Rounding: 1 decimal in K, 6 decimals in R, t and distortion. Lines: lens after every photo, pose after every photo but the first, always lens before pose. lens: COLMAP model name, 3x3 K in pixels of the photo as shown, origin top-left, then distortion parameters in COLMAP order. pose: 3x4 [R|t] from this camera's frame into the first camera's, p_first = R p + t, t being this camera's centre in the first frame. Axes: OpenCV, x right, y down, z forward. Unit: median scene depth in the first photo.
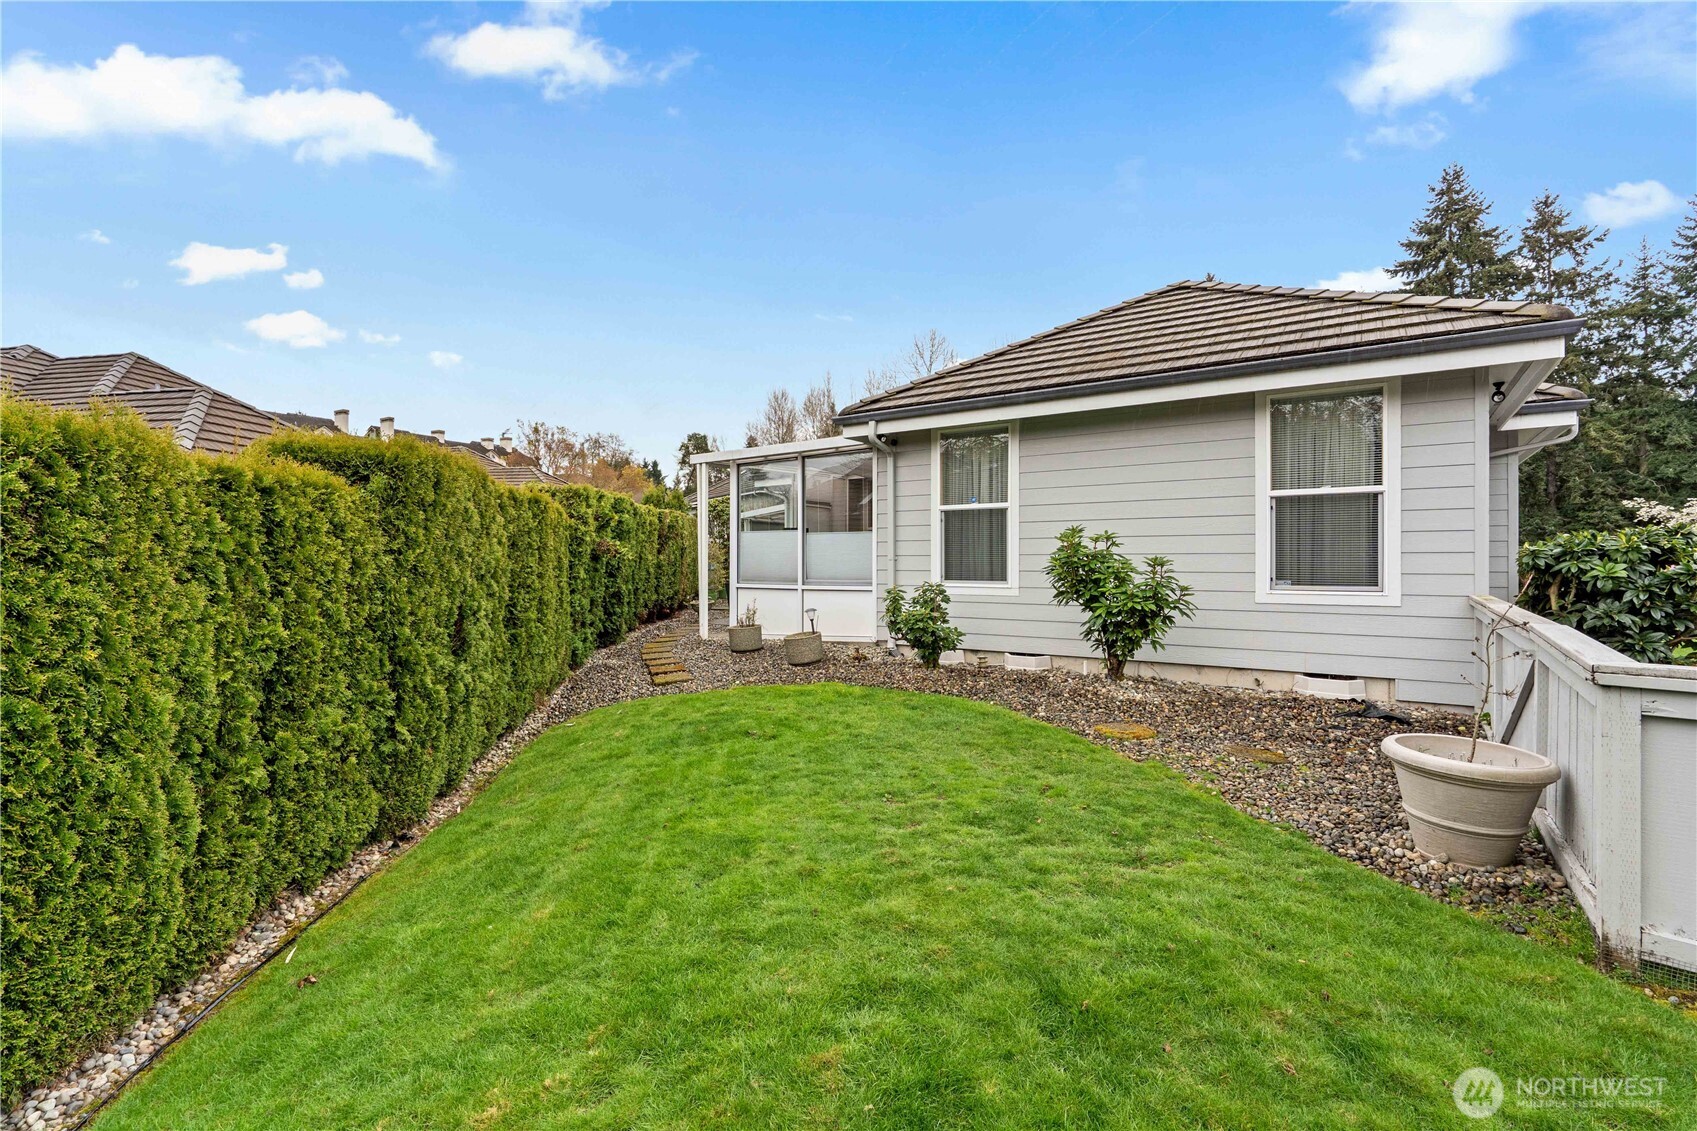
lens RADIAL K [[785.8, 0, 848.5], [0, 785.8, 565.5], [0, 0, 1]] dist [-0.000163, 0.000439]
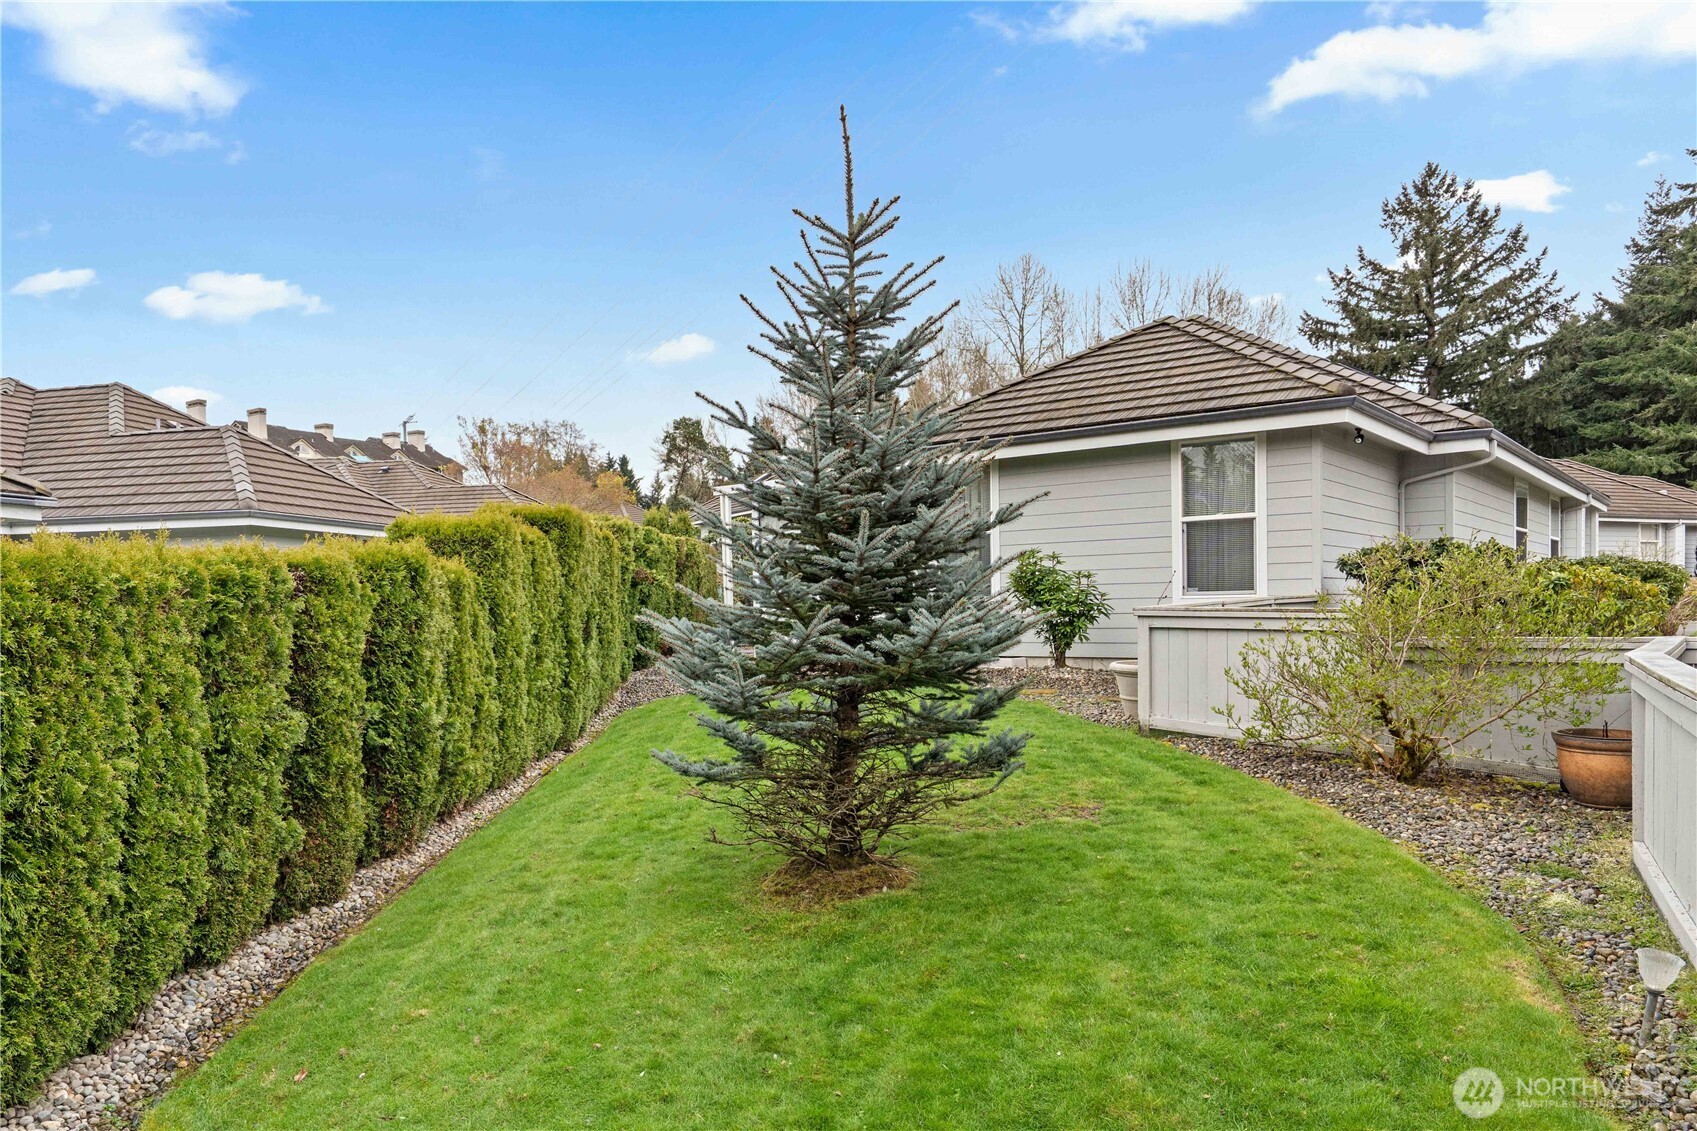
lens RADIAL K [[1134.3, 0, 848.5], [0, 1134.3, 565.5], [0, 0, 1]] dist [-0.000630, -0.000269]
pose [[0.998454, -0.021356, -0.051312, 0.090766], [0.019619, 0.999225, -0.034130, 0.033585], [0.052001, 0.033071, 0.998099, -0.833039]]
